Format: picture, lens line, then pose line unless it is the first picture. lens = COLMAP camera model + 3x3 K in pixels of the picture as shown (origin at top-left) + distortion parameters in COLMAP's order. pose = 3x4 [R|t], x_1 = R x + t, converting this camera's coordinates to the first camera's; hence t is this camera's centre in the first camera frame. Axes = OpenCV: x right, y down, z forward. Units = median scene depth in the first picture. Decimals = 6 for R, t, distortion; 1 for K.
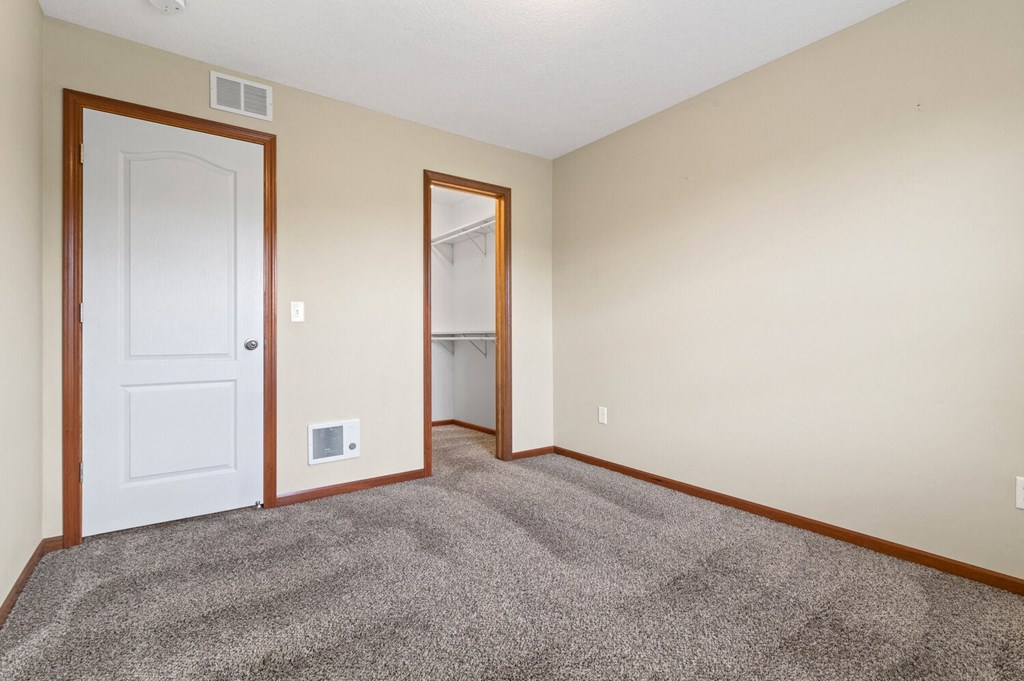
lens RADIAL K [[487.7, 0, 512.0], [0, 487.7, 340.5], [0, 0, 1]] dist [0.001646, 0.000238]
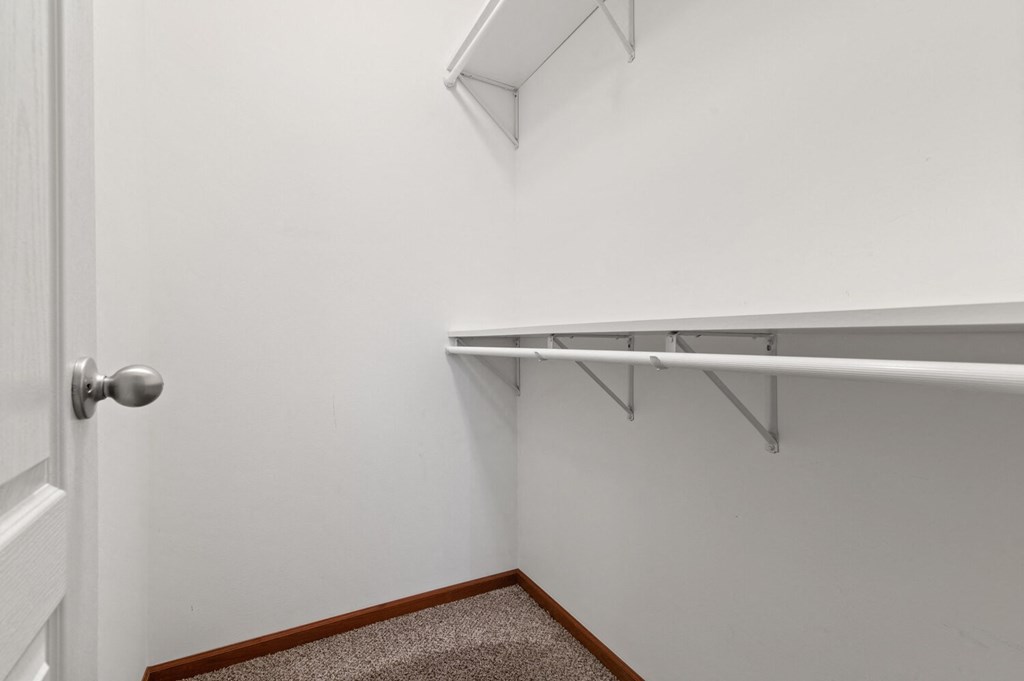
lens RADIAL K [[487.7, 0, 512.0], [0, 487.7, 340.5], [0, 0, 1]] dist [0.001646, 0.000238]
pose [[0.988574, -0.007193, -0.150564, -0.078971], [0.006269, 0.999958, -0.006616, -0.008913], [0.150605, 0.005597, 0.988578, 0.711550]]
